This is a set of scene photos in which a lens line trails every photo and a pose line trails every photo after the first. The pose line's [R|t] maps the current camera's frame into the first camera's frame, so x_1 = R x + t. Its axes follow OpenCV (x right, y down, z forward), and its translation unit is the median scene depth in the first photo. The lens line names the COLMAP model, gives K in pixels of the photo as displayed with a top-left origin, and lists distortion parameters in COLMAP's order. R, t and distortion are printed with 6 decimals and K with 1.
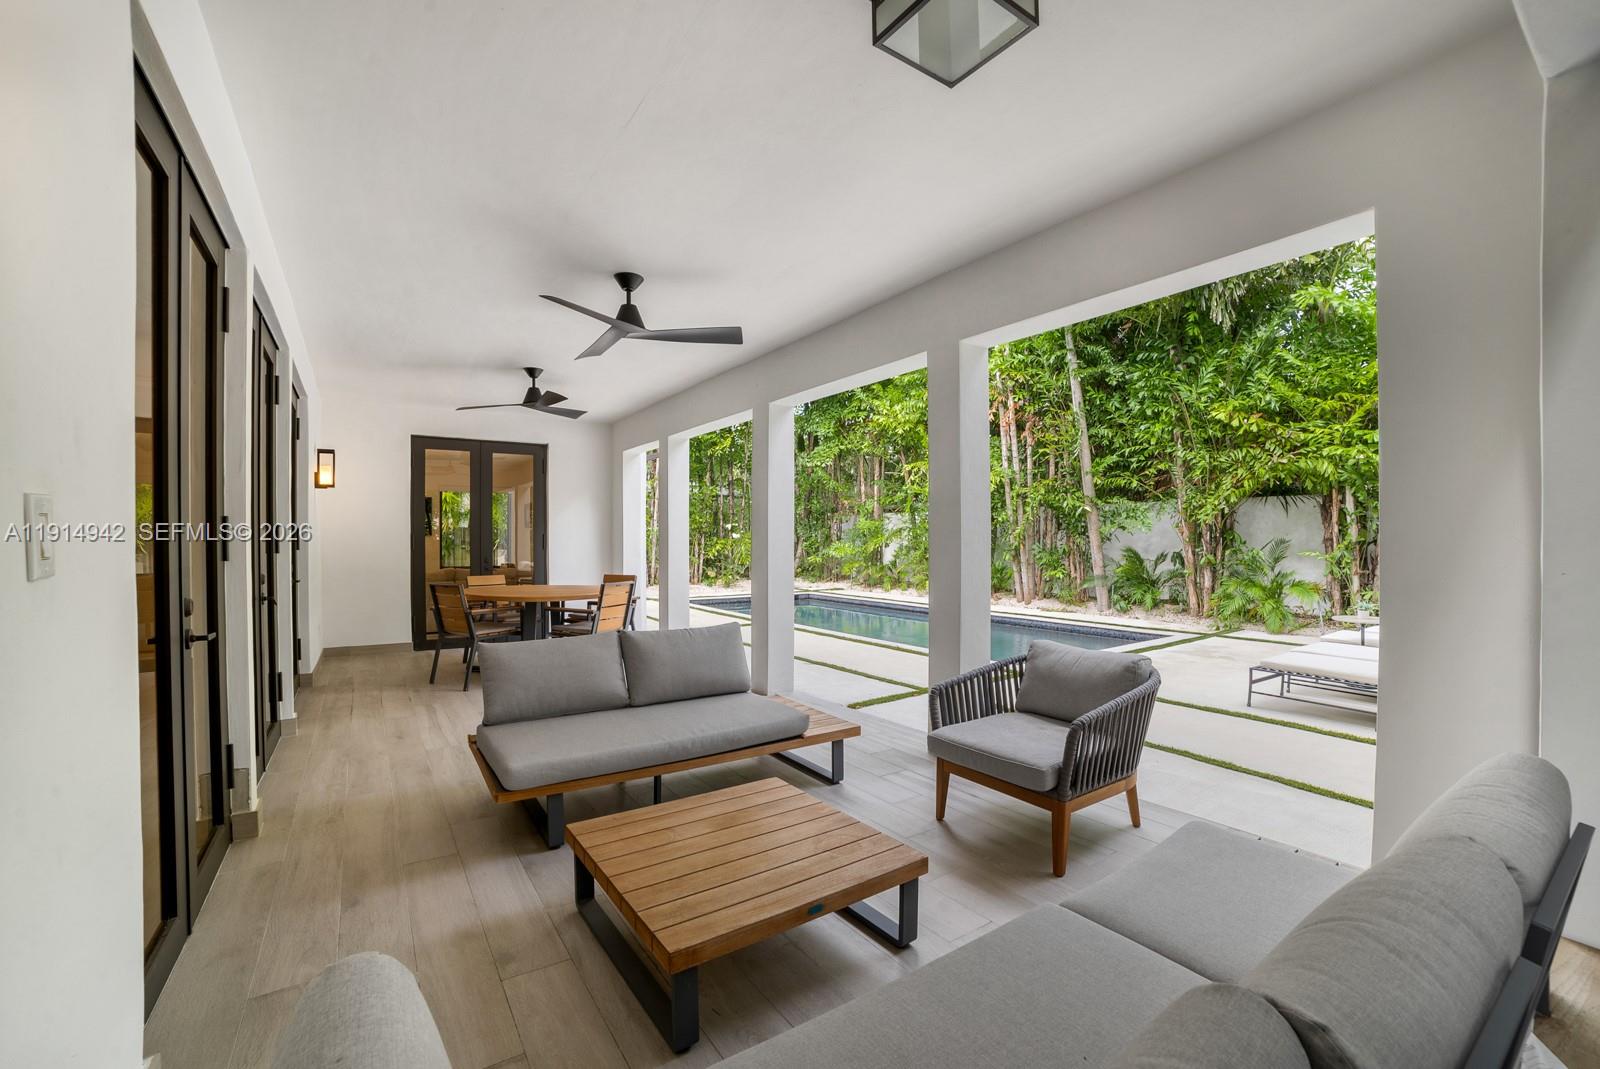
lens RADIAL K [[673.9, 0, 810.6], [0, 673.9, 542.6], [0, 0, 1]] dist [0.013272, 0.000012]
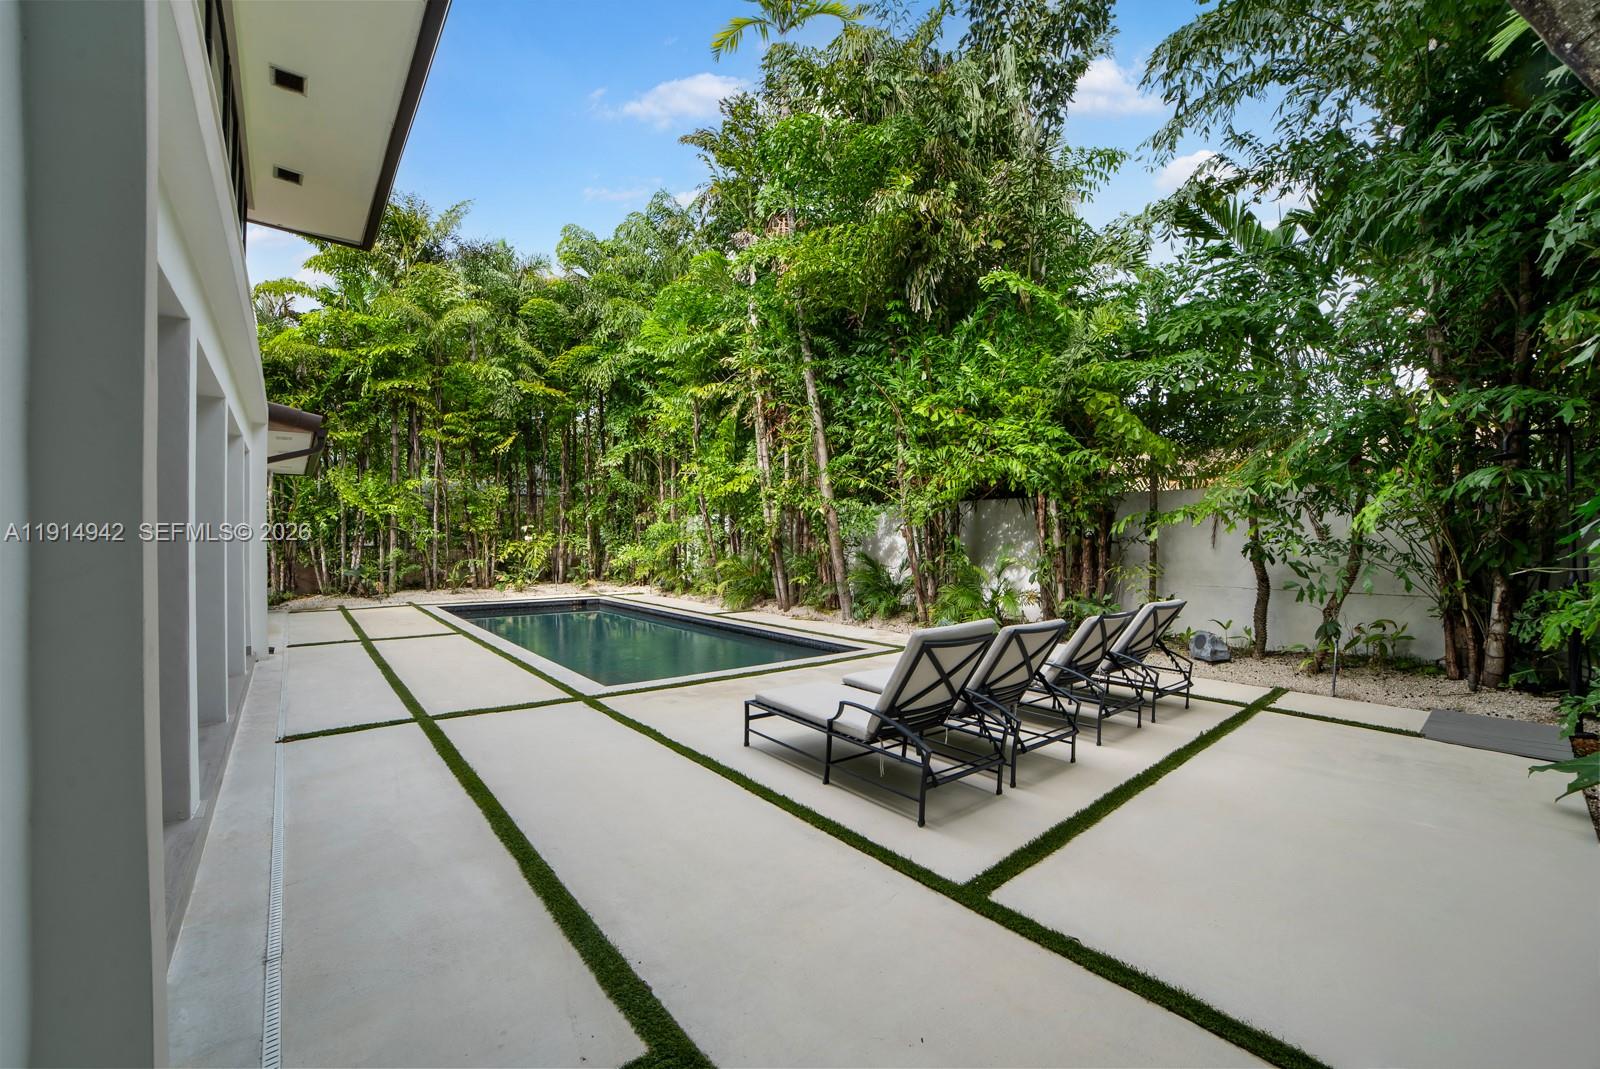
lens RADIAL K [[647.2, 0, 800.0], [0, 647.2, 534.5], [0, 0, 1]] dist [-0.001282, 0.000149]
pose [[0.999823, 0.000399, 0.018804, 0.406992], [-0.000168, 0.999924, -0.012297, -0.006951], [-0.018808, 0.012291, 0.999748, 0.115472]]
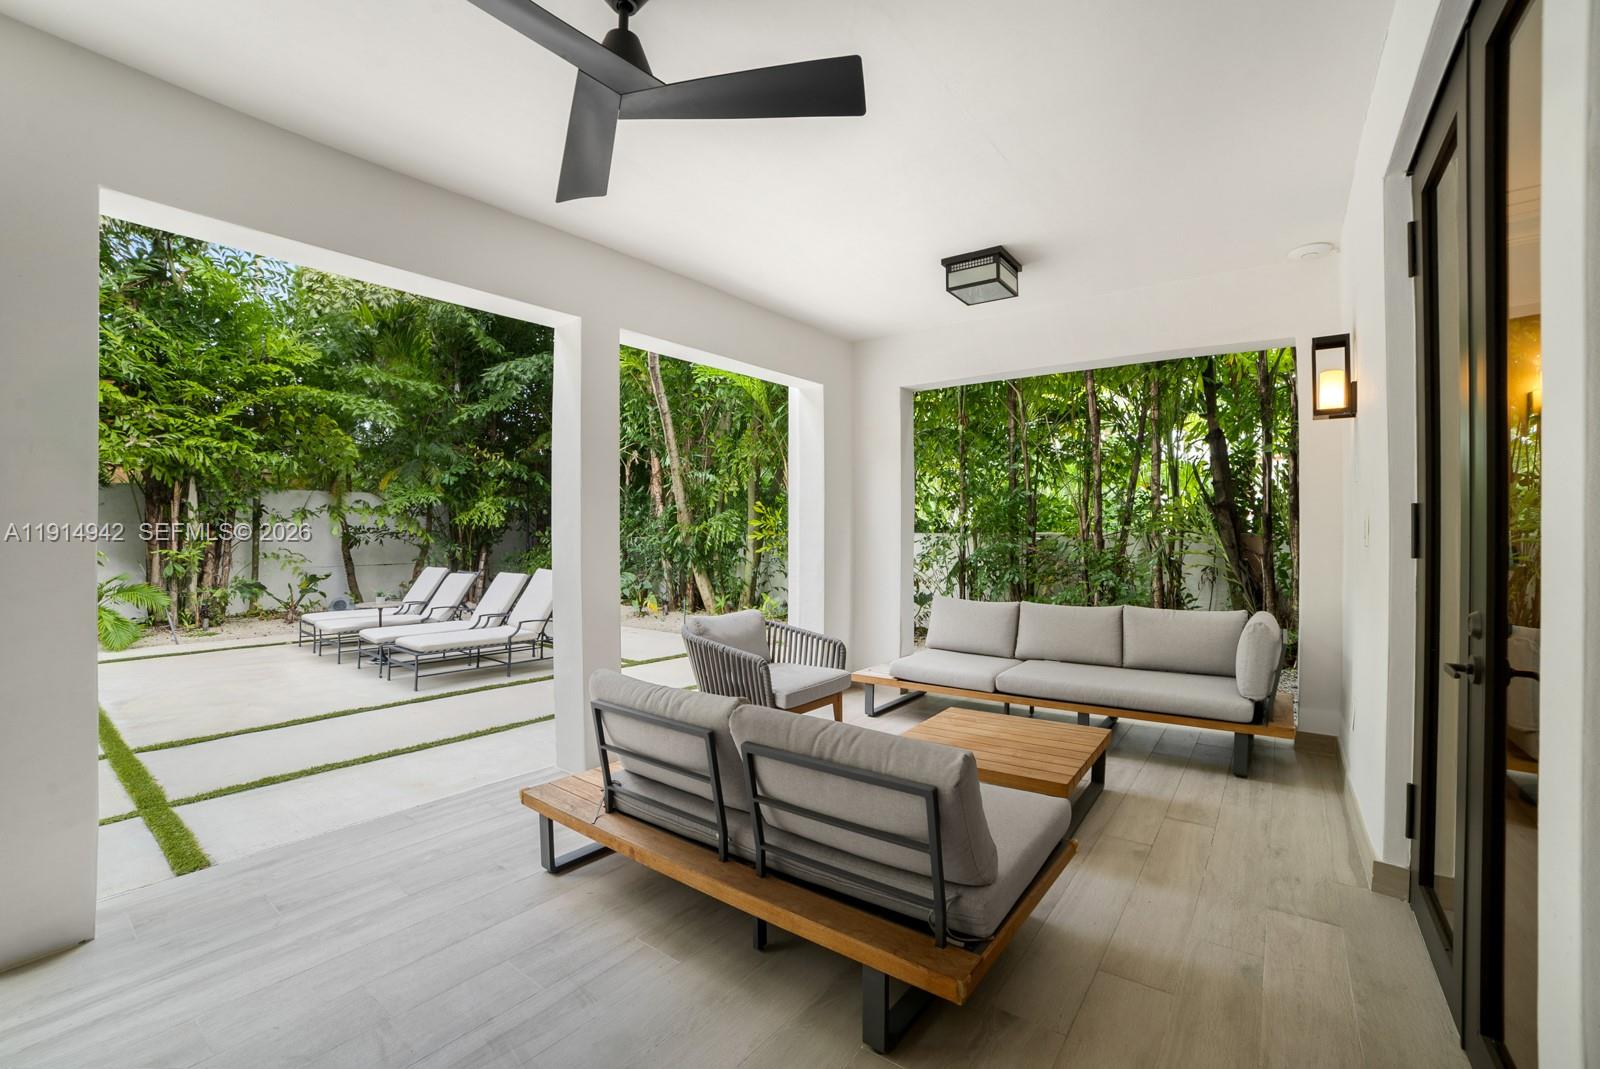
lens RADIAL K [[647.2, 0, 800.0], [0, 647.2, 534.5], [0, 0, 1]] dist [-0.001282, 0.000149]
pose [[-0.324545, -0.003361, 0.945864, -0.321733], [0.008757, 0.999940, 0.006557, -0.004596], [-0.945830, 0.010411, -0.324496, 0.458550]]
